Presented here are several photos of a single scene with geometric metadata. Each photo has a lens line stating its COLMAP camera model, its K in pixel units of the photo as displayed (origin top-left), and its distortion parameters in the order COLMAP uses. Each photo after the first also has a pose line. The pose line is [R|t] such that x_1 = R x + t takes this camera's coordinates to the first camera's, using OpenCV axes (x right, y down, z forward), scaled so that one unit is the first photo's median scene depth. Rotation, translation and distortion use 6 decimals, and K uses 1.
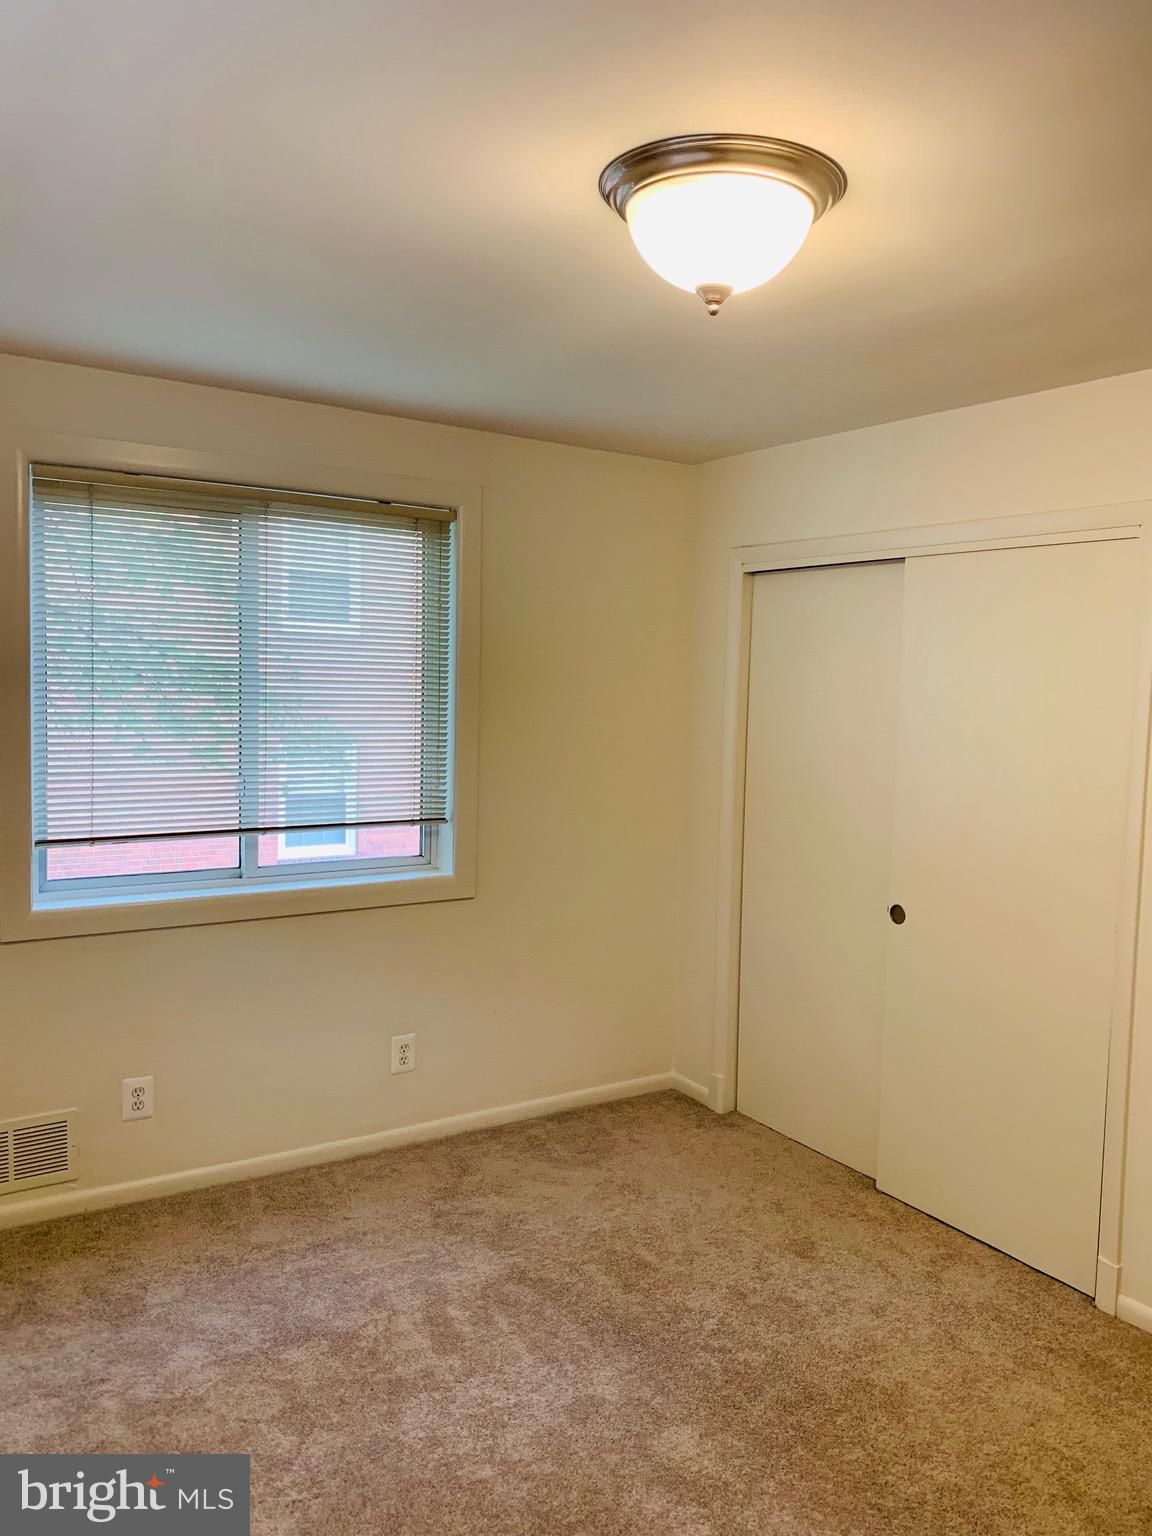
lens RADIAL K [[1188.6, 0, 576.0], [0, 1188.6, 768.0], [0, 0, 1]] dist [0.030794, -0.005826]
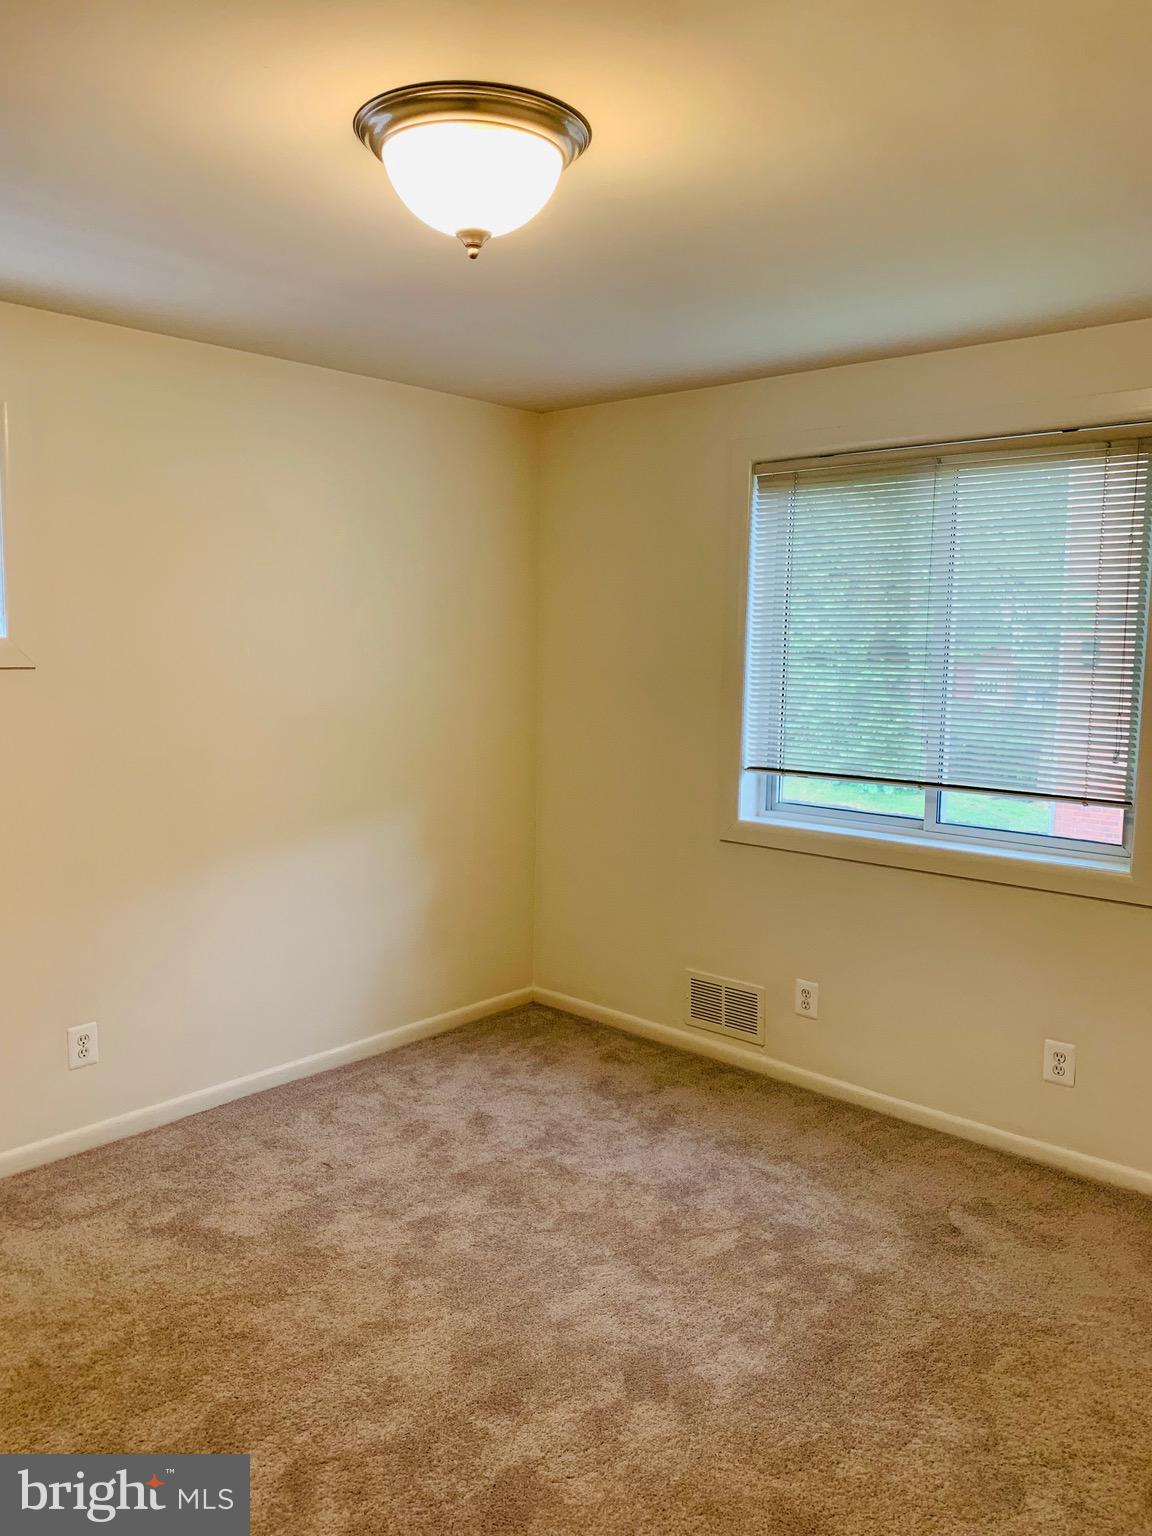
lens RADIAL K [[1166.3, 0, 552.4], [0, 1166.3, 770.8], [0, 0, 1]] dist [-0.000597, -0.003065]
pose [[0.235263, 0.090037, -0.967752, 0.891513], [-0.079140, 0.994168, 0.073256, -0.010074], [0.968704, 0.059353, 0.241016, 0.651398]]
